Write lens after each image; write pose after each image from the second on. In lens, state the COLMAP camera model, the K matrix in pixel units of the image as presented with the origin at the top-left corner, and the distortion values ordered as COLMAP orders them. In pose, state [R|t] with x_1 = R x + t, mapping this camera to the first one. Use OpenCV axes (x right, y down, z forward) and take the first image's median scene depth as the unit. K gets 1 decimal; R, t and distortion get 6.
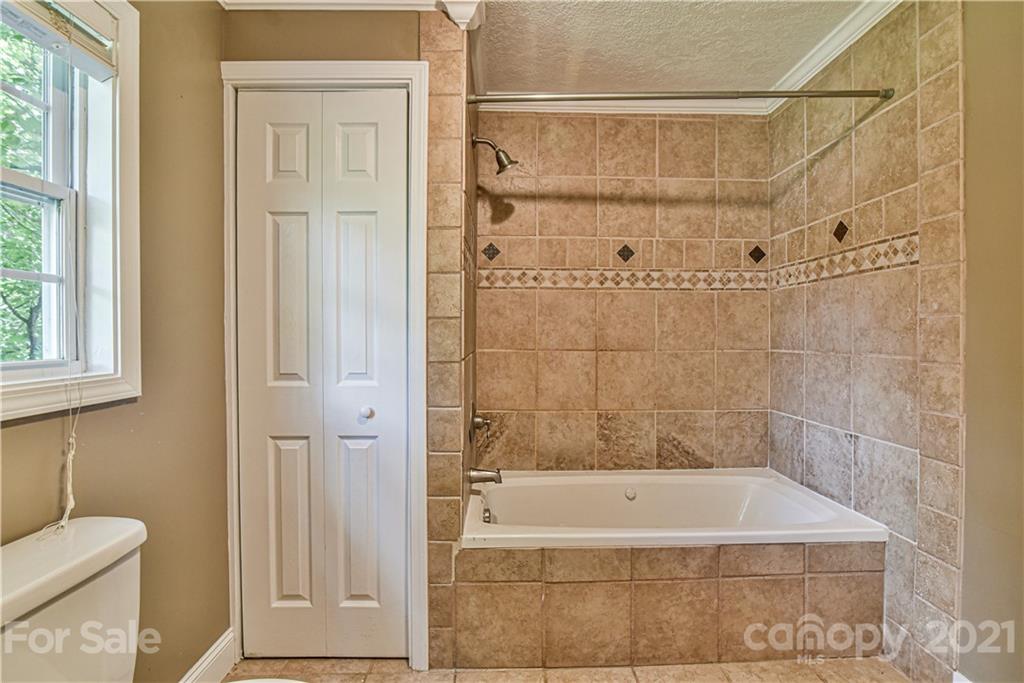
lens RADIAL K [[501.5, 0, 512.0], [0, 501.5, 341.5], [0, 0, 1]] dist [-0.001908, -0.000108]
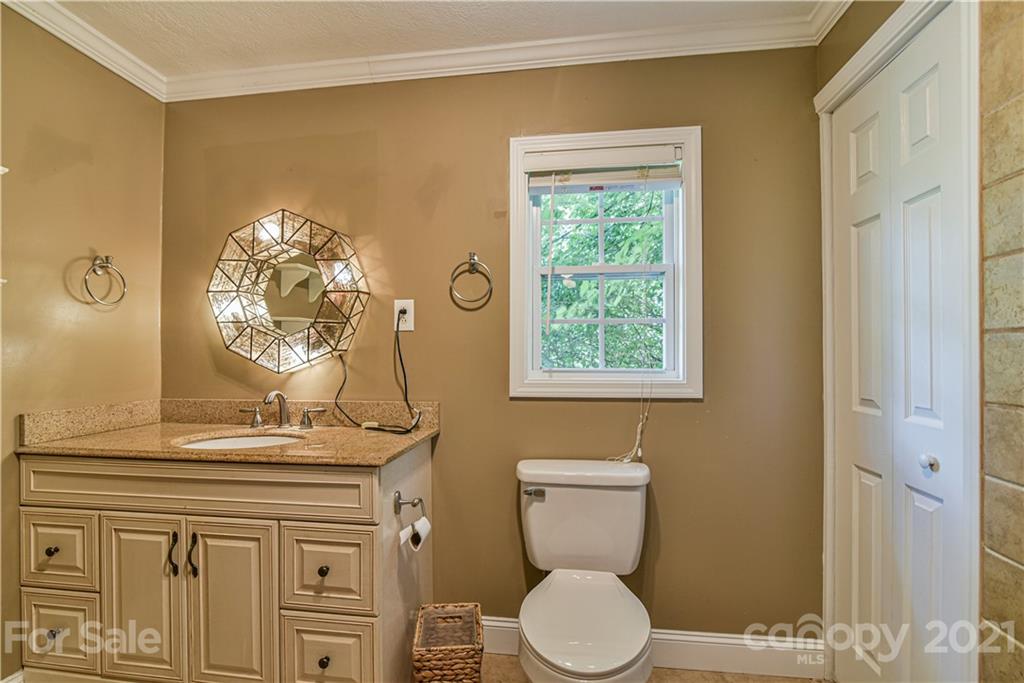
lens RADIAL K [[483.1, 0, 506.1], [0, 483.1, 354.9], [0, 0, 1]] dist [0.000928, -0.000018]
pose [[-0.151415, 0.008513, -0.988434, 0.515597], [-0.016133, 0.999808, 0.011082, -0.014540], [0.988339, 0.017624, -0.151249, 0.501730]]
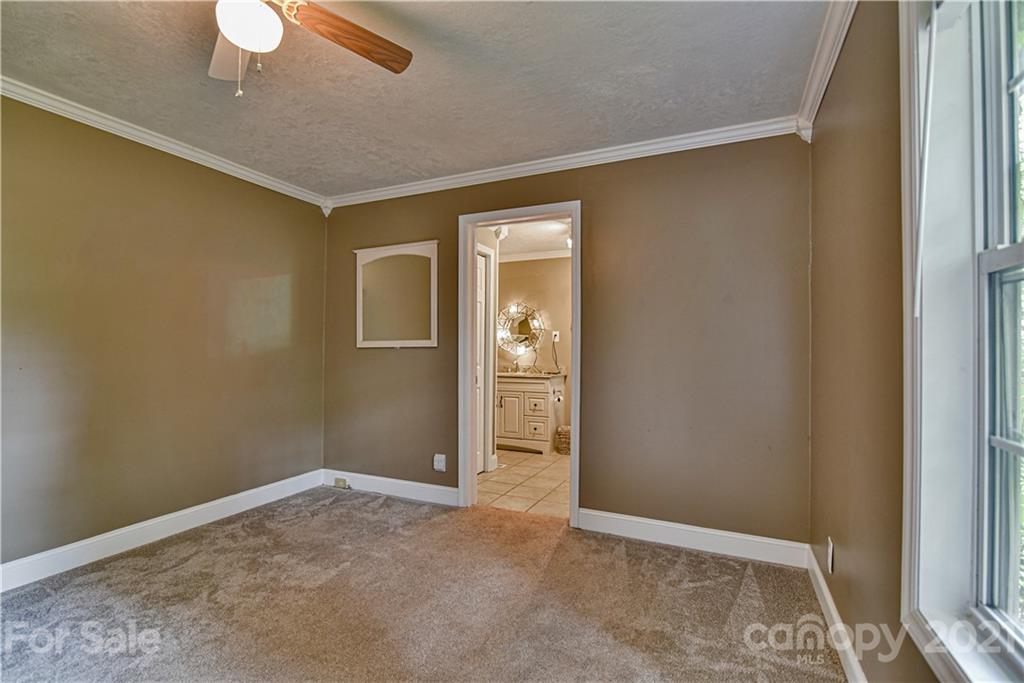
lens RADIAL K [[478.6, 0, 512.0], [0, 478.6, 341.5], [0, 0, 1]] dist [-0.011202, -0.000608]
pose [[-0.434078, -0.010314, -0.900816, 2.537338], [-0.015709, 0.999869, -0.003879, -0.035878], [0.900738, 0.012467, -0.434184, 1.254231]]
